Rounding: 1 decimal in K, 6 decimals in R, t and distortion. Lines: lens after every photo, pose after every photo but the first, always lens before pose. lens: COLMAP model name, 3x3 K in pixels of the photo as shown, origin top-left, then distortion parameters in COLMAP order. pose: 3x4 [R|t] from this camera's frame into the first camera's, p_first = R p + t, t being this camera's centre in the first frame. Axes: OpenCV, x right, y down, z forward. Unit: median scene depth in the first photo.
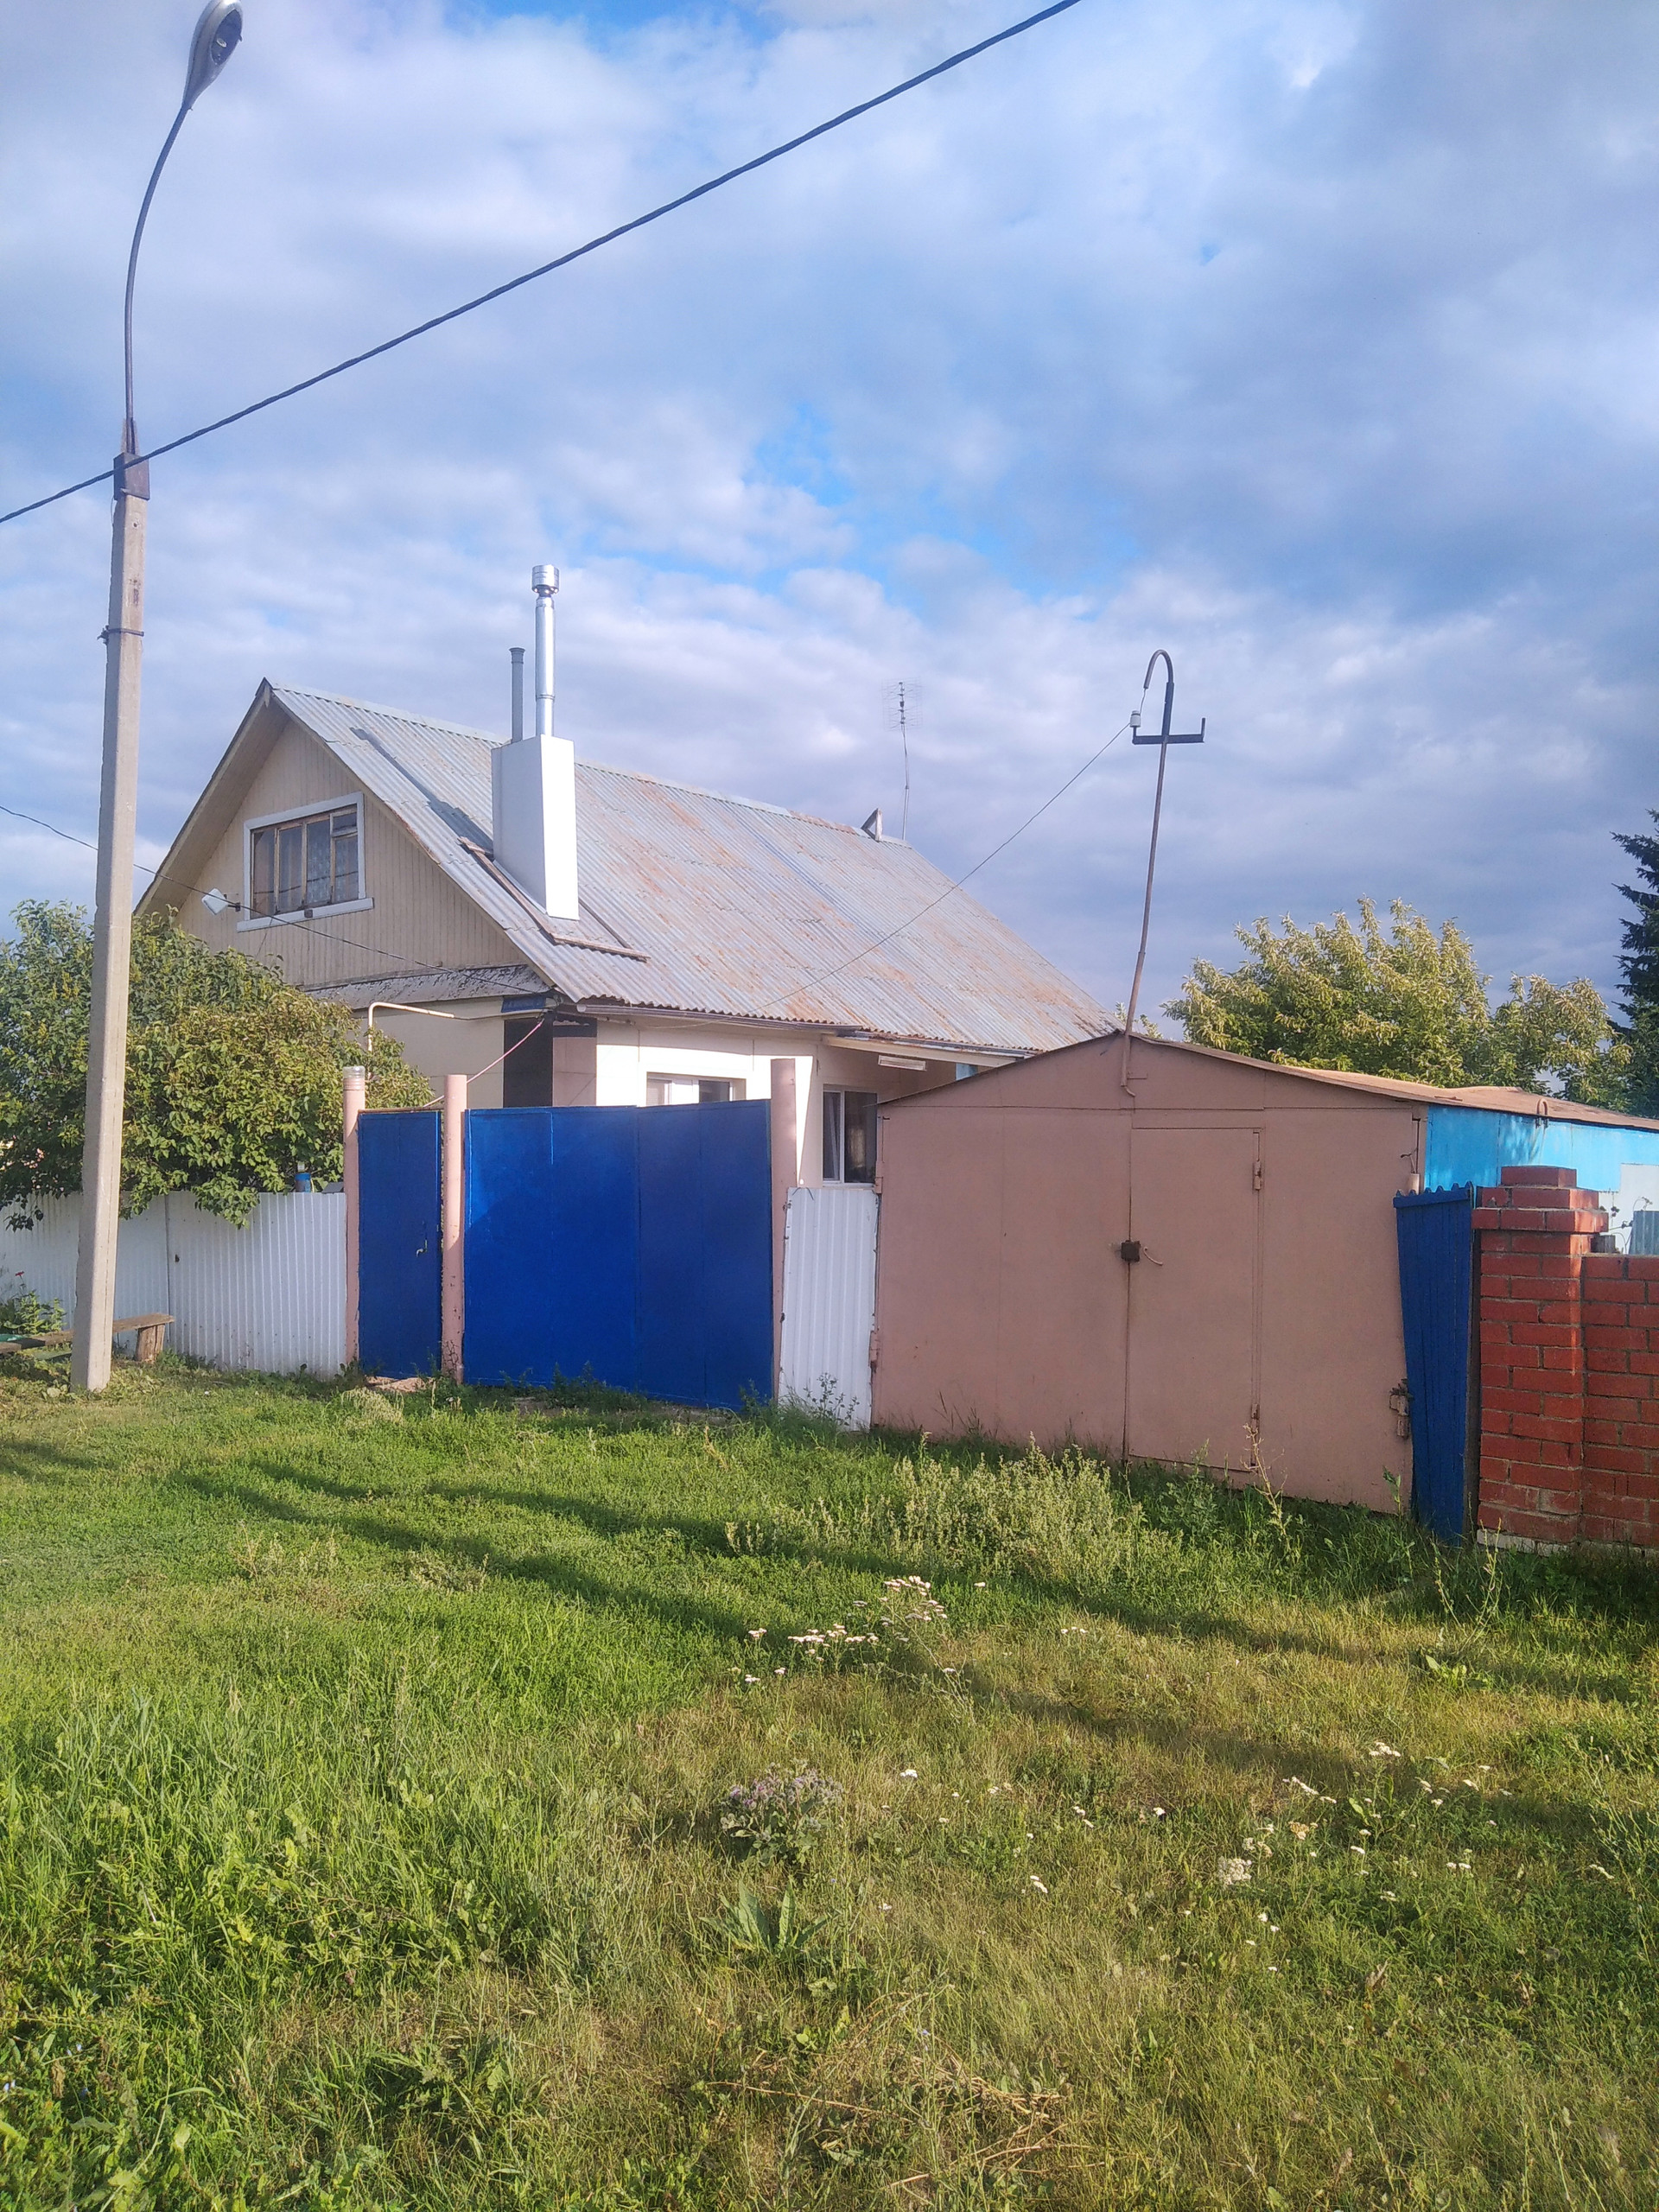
lens RADIAL K [[1781.6, 0, 829.5], [0, 1781.6, 1106.0], [0, 0, 1]] dist [0.052765, -0.108269]
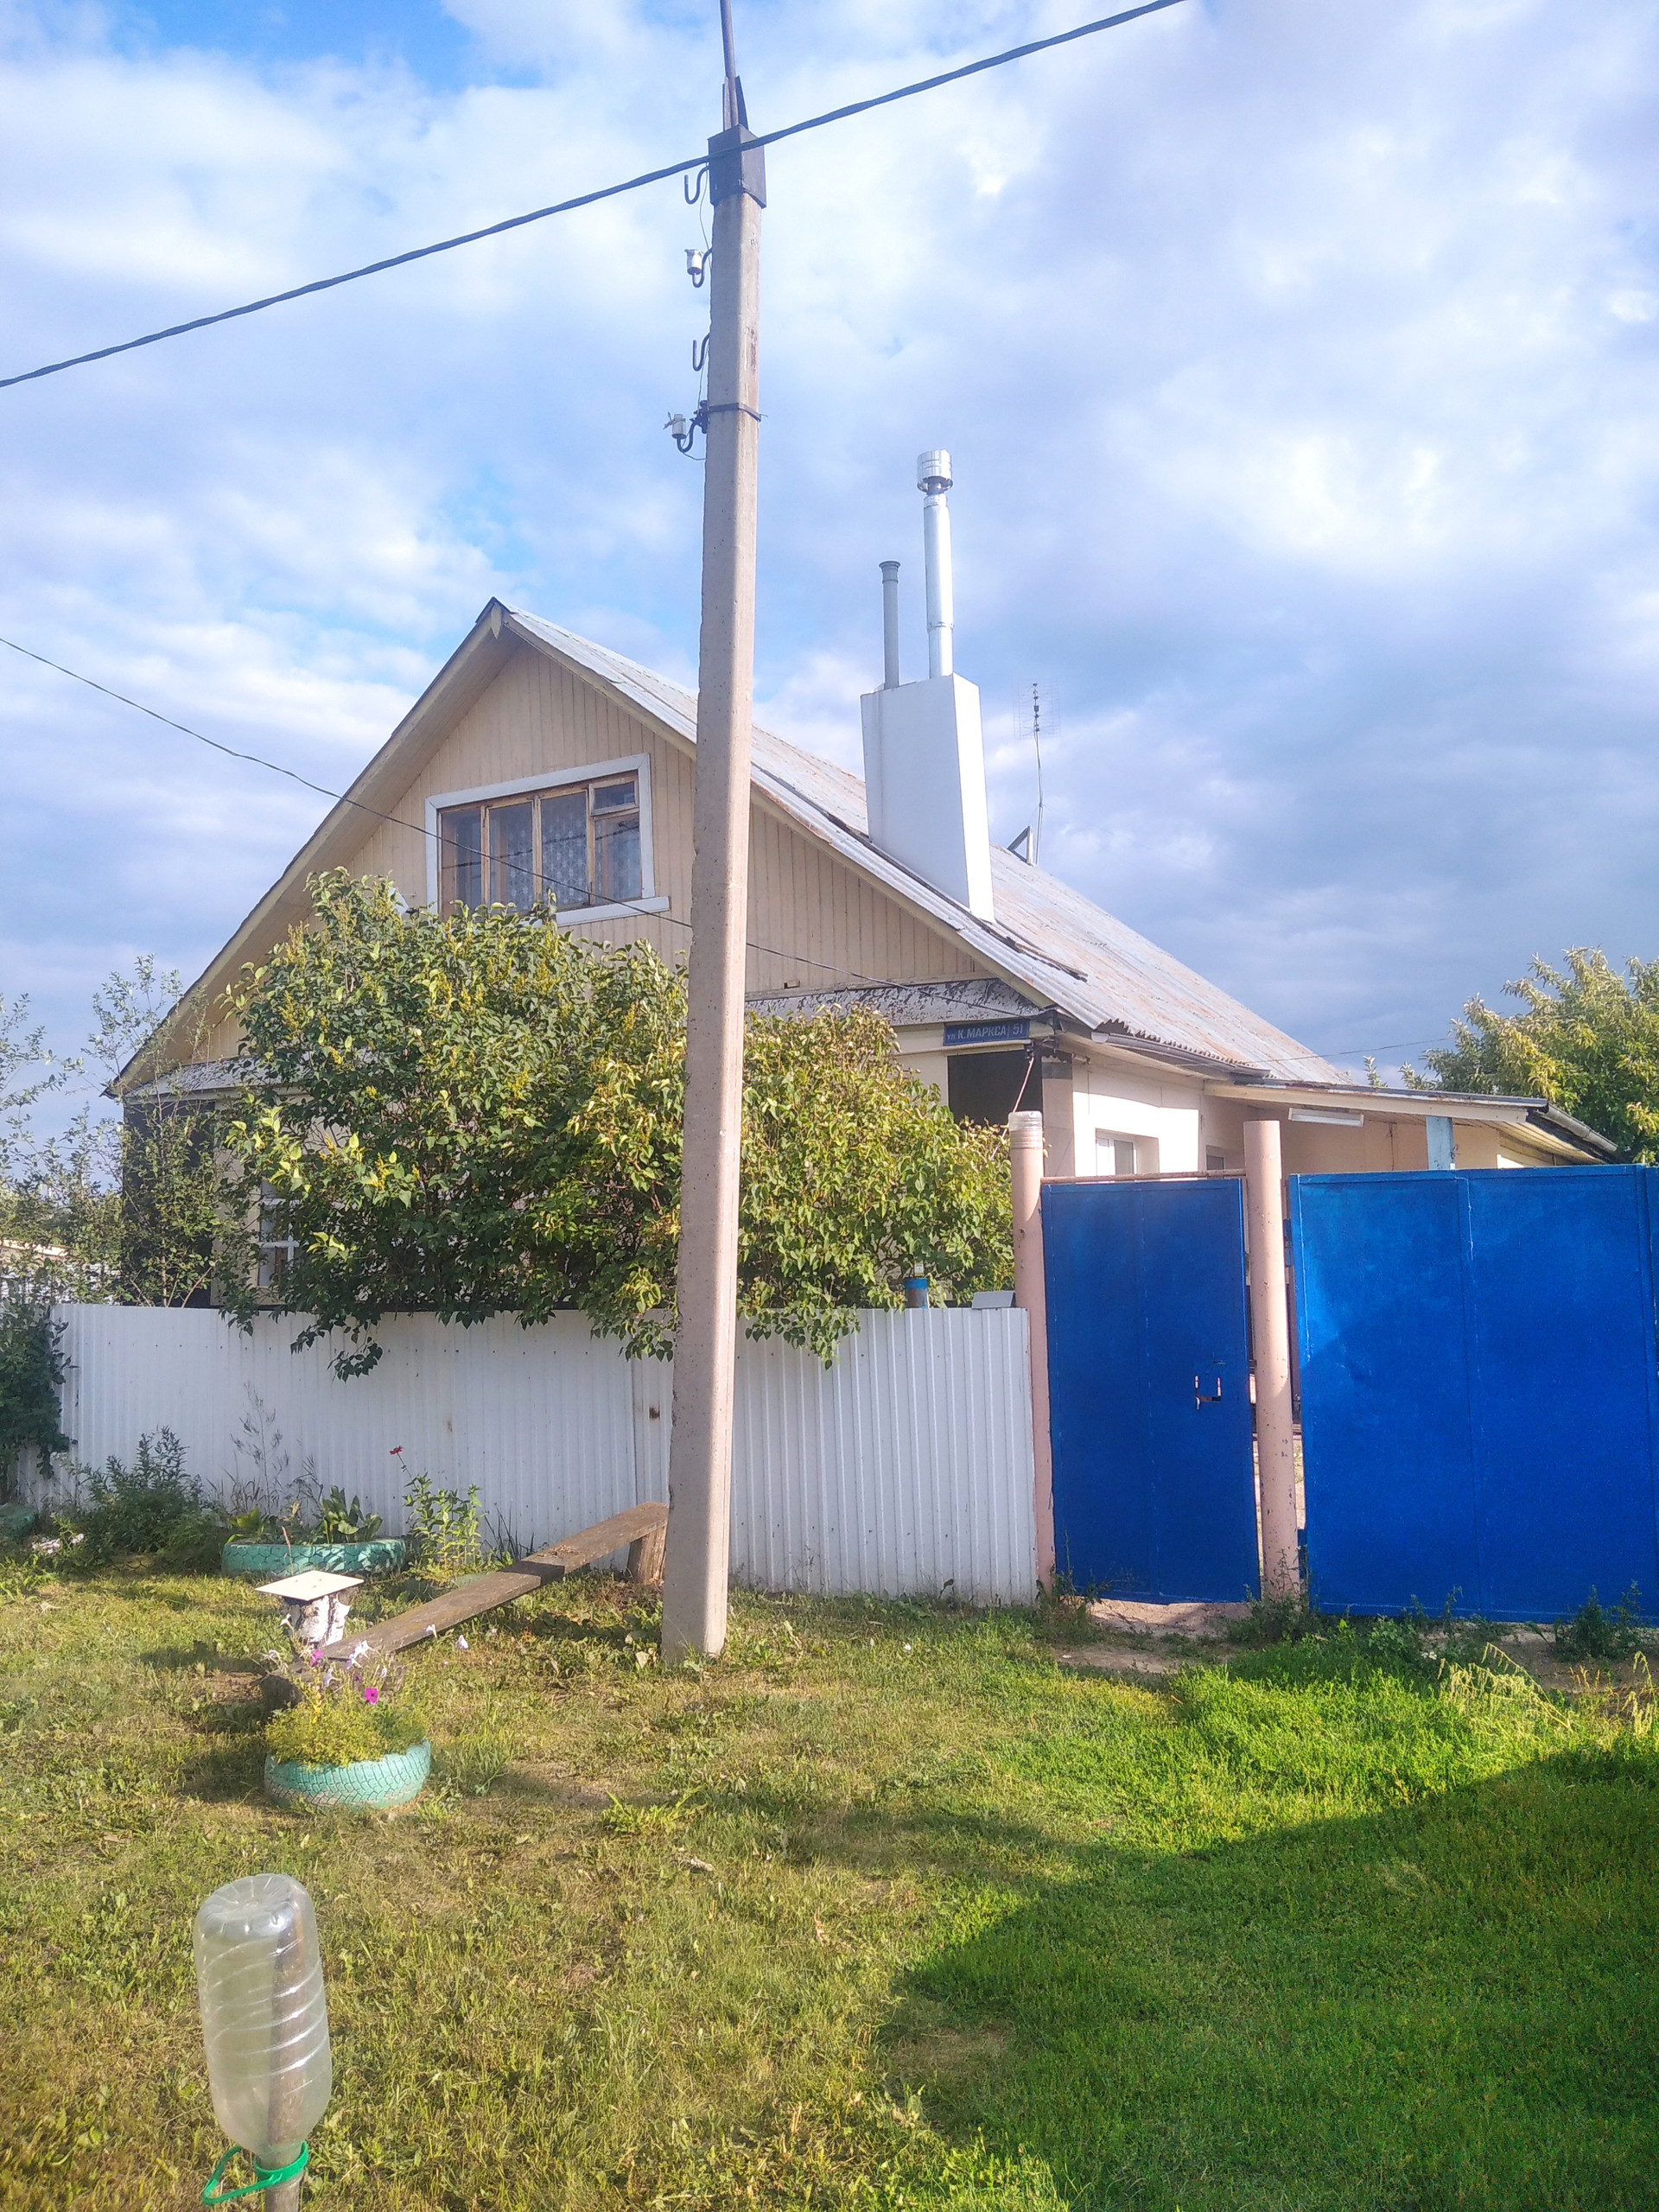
lens RADIAL K [[1783.2, 0, 829.5], [0, 1783.2, 1106.0], [0, 0, 1]] dist [0.092372, -0.163062]
pose [[0.982199, -0.003395, 0.187811, -0.307827], [0.011311, 0.999091, -0.041090, 0.000848], [-0.187501, 0.042483, 0.981345, 0.251741]]
